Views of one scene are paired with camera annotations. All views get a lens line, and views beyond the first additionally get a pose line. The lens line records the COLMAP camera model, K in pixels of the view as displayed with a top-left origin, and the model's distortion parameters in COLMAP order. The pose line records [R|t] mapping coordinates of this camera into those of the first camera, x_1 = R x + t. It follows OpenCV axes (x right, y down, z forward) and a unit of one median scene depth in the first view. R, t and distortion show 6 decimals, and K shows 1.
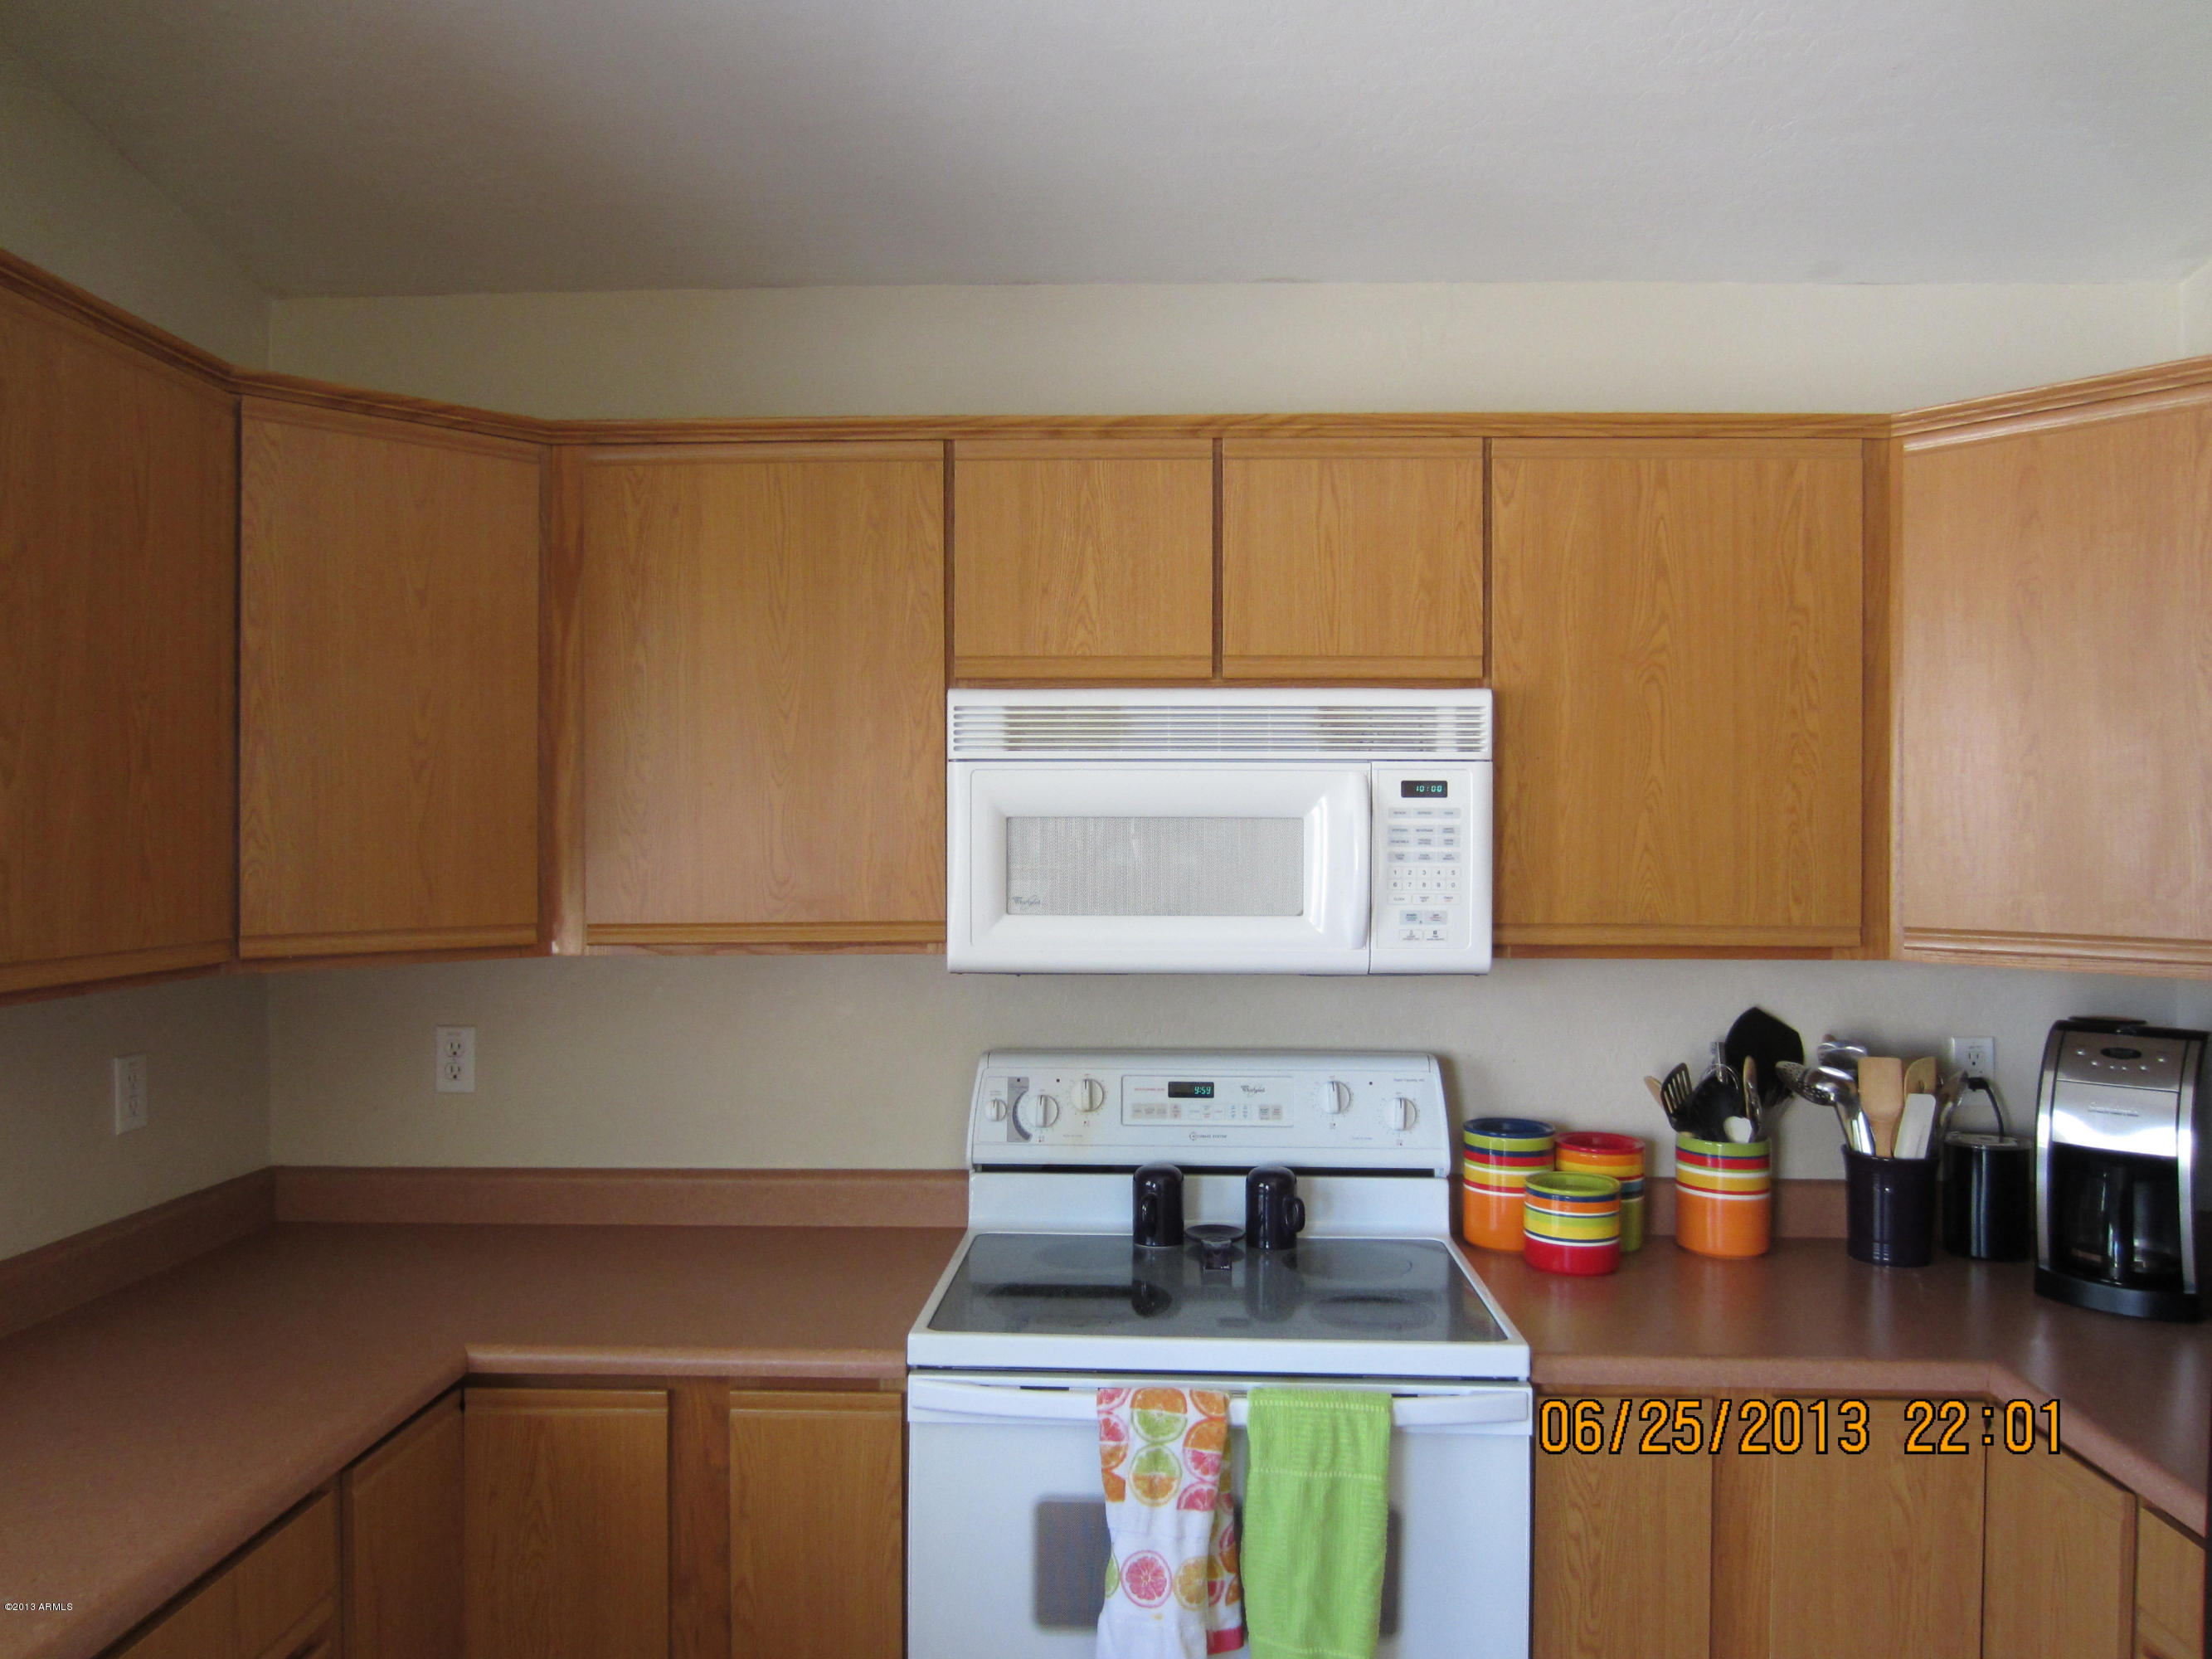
lens RADIAL K [[1552.3, 0, 1112.1], [0, 1552.3, 836.6], [0, 0, 1]] dist [-0.033625, 0.004418]
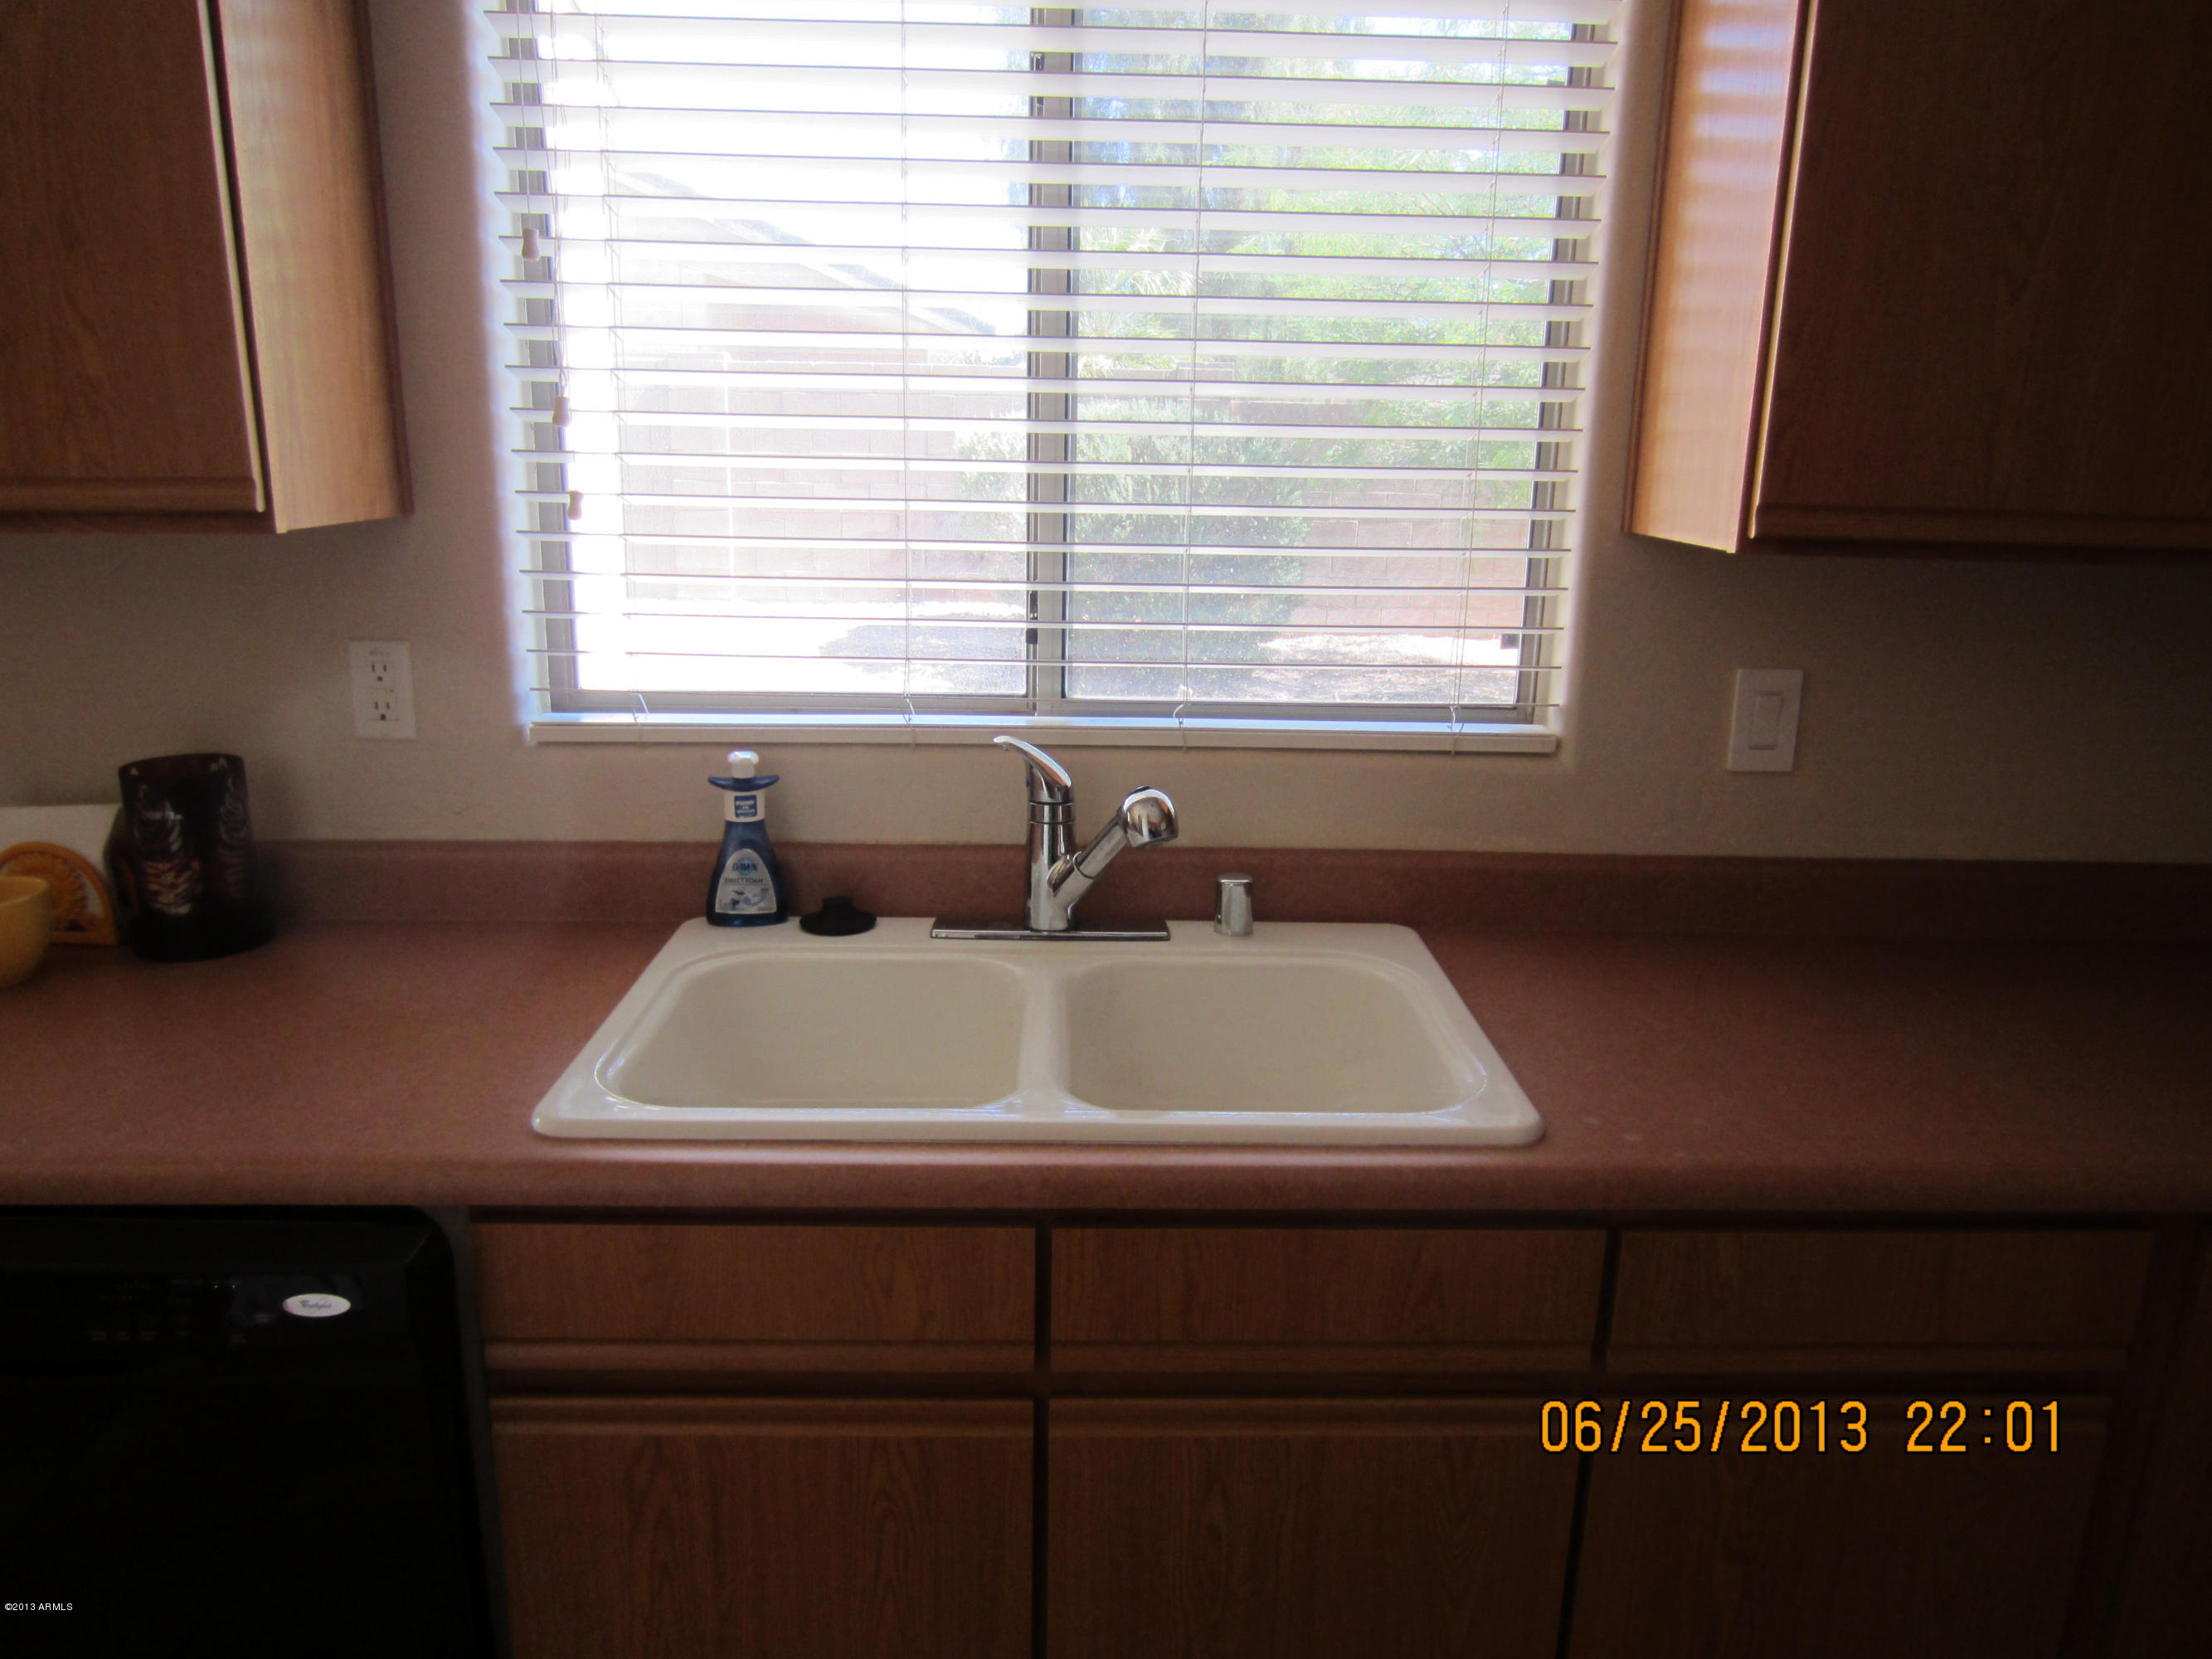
lens RADIAL K [[1529.6, 0, 1129.1], [0, 1529.6, 827.8], [0, 0, 1]] dist [-0.062028, 0.021543]
pose [[0.067326, 0.270817, -0.960274, 0.218208], [-0.024144, 0.962618, 0.269786, 0.031873], [0.997439, 0.005021, 0.071348, 1.468693]]
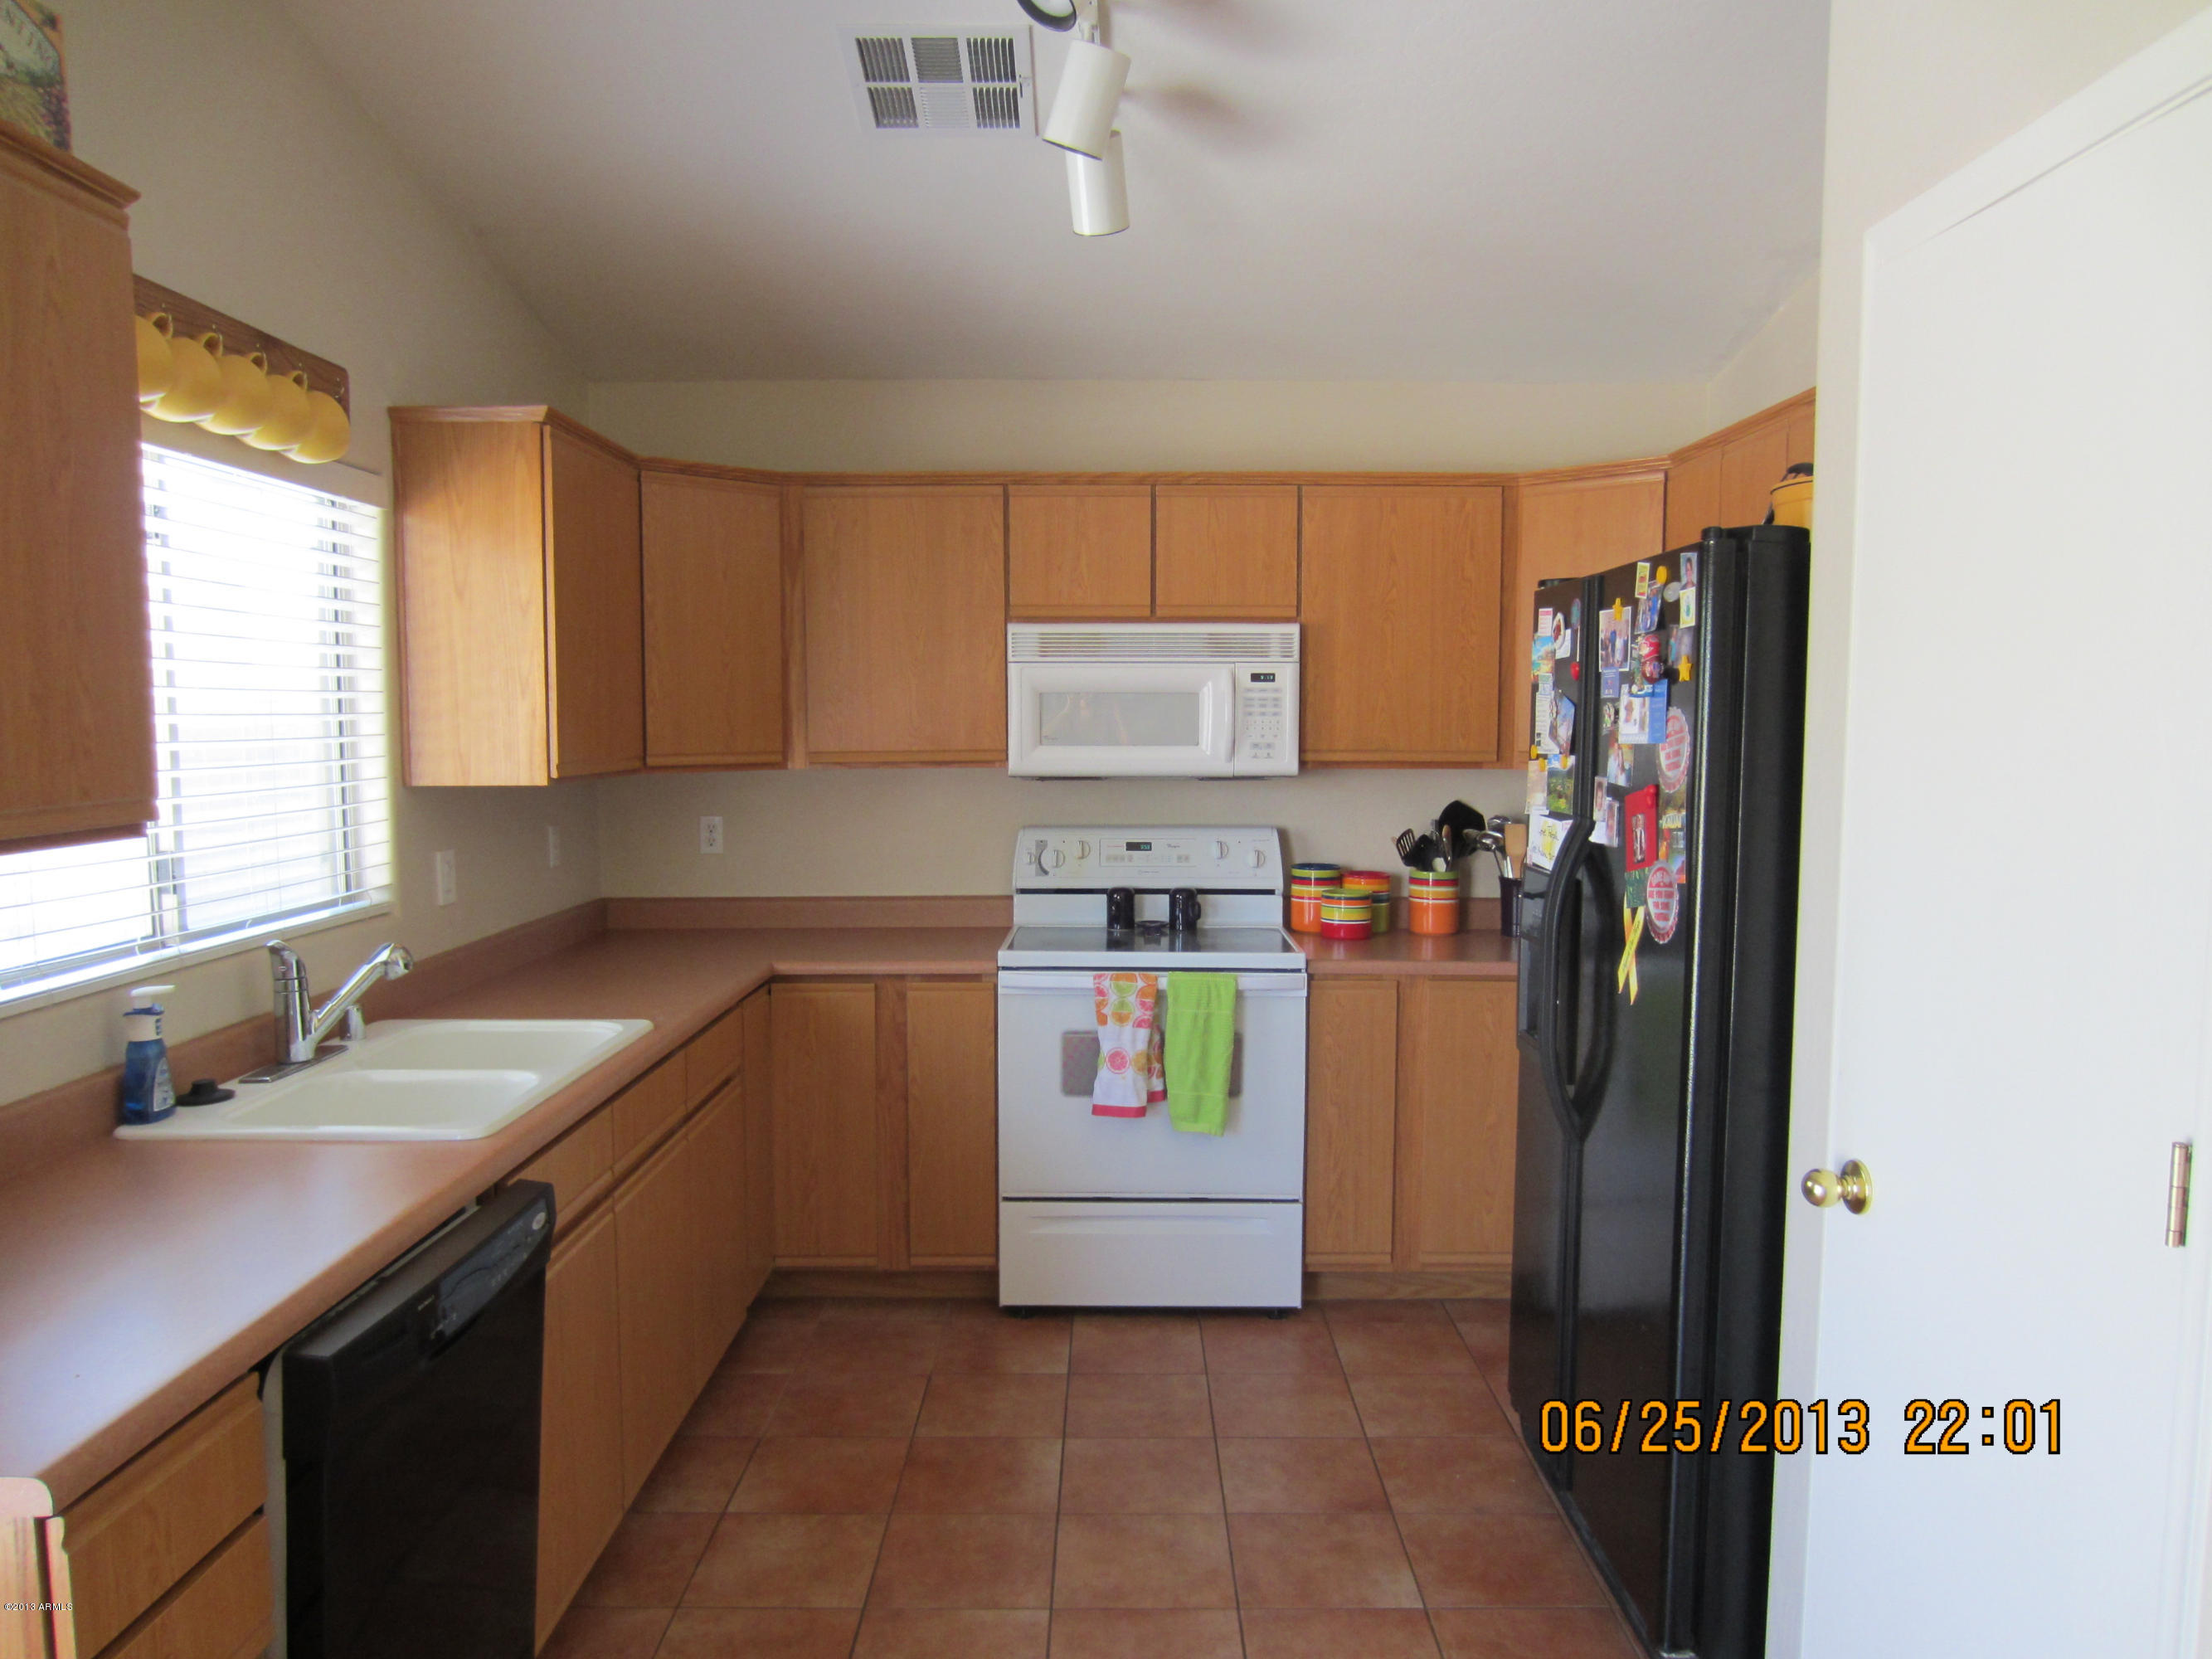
lens RADIAL K [[1559.6, 0, 1112.2], [0, 1559.6, 821.3], [0, 0, 1]] dist [-0.040017, 0.015304]
pose [[0.999412, -0.003667, 0.034098, -0.044941], [0.001381, 0.997763, 0.066831, 0.016302], [-0.034267, -0.066744, 0.997182, -0.863140]]
